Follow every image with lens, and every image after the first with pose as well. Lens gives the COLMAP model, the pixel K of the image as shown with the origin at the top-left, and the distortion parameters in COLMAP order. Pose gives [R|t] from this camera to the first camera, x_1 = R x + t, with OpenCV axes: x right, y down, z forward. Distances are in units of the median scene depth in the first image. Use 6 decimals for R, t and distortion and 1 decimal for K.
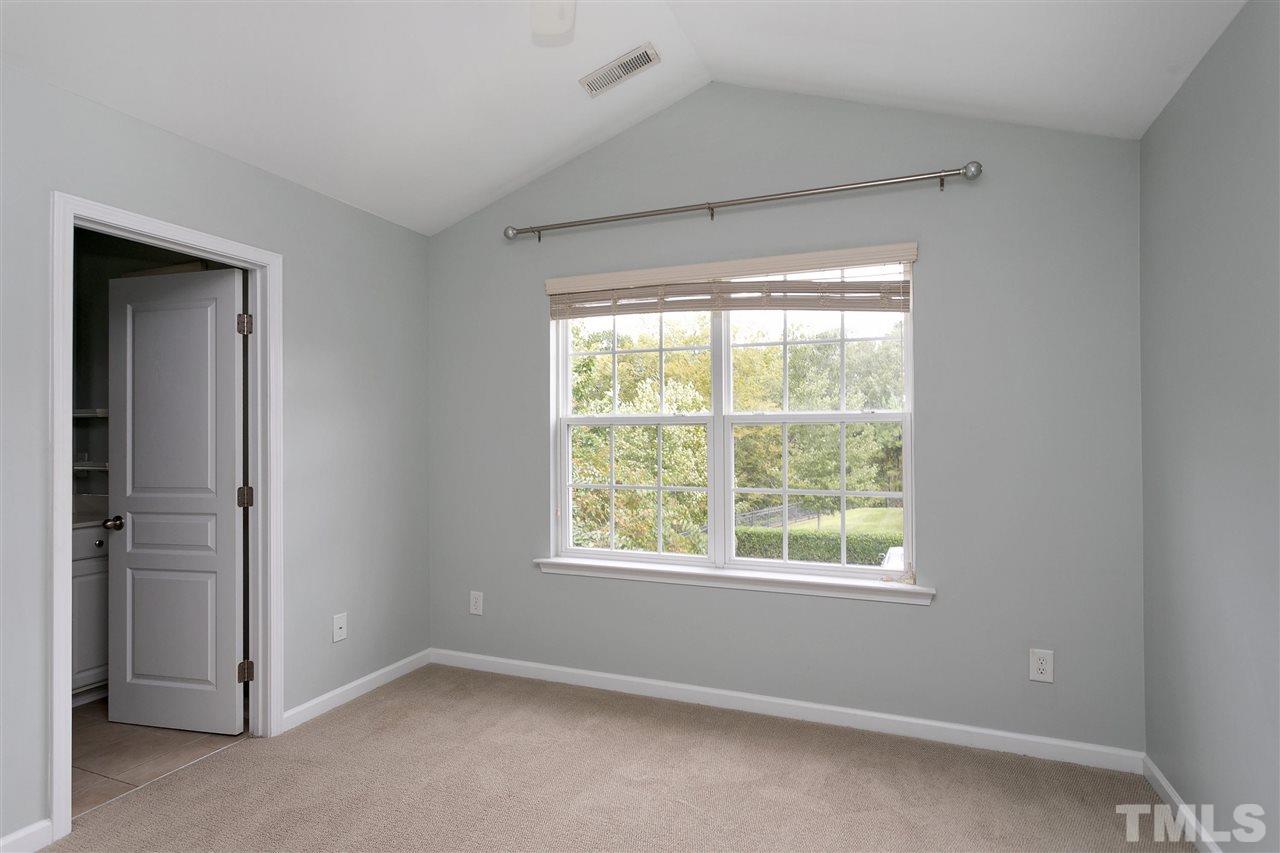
lens RADIAL K [[676.5, 0, 641.1], [0, 676.5, 427.5], [0, 0, 1]] dist [-0.013503, 0.019347]
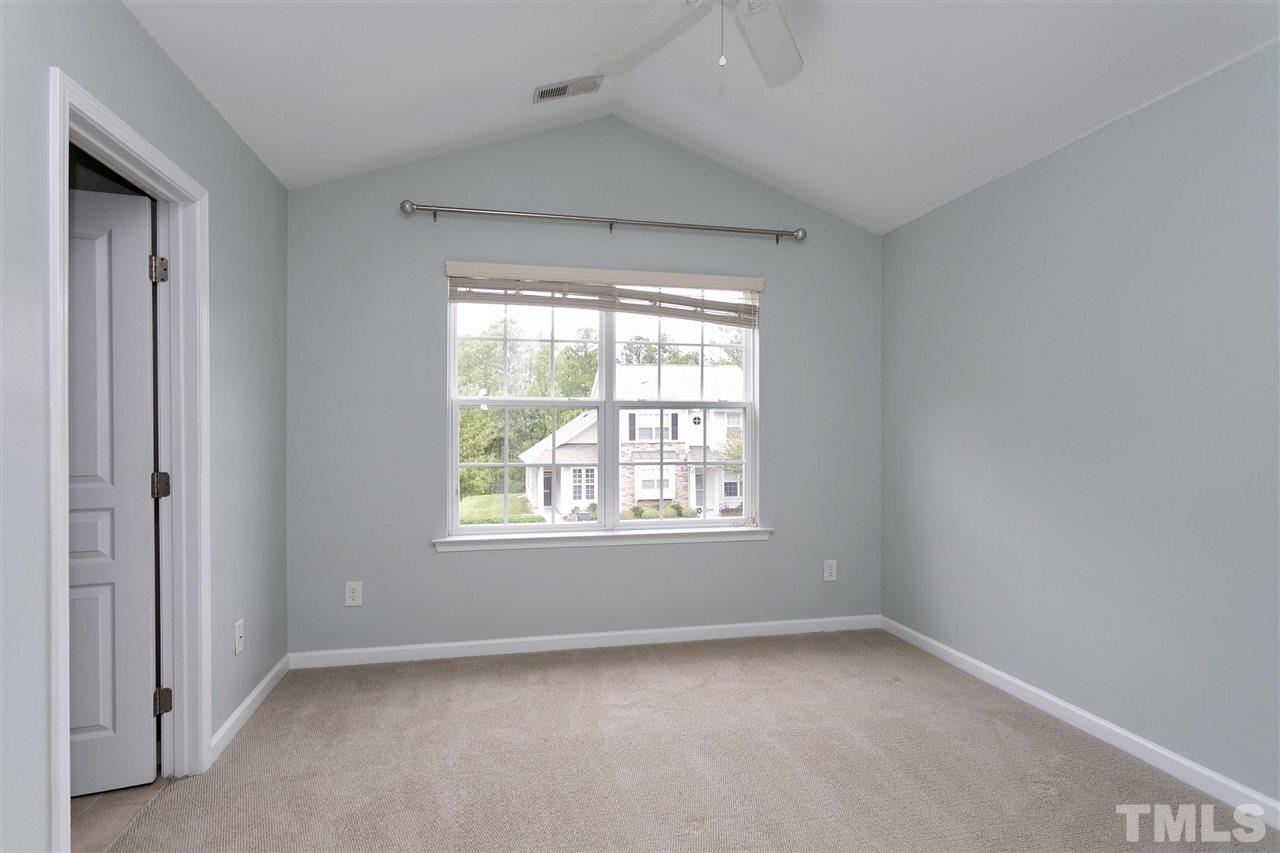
lens RADIAL K [[653.5, 0, 640.0], [0, 653.5, 426.5], [0, 0, 1]] dist [0.001345, -0.000047]
pose [[0.822185, 0.004957, 0.569198, -0.524460], [-0.009648, 0.999940, 0.005227, 0.022796], [-0.569138, -0.009789, 0.822184, 0.037712]]
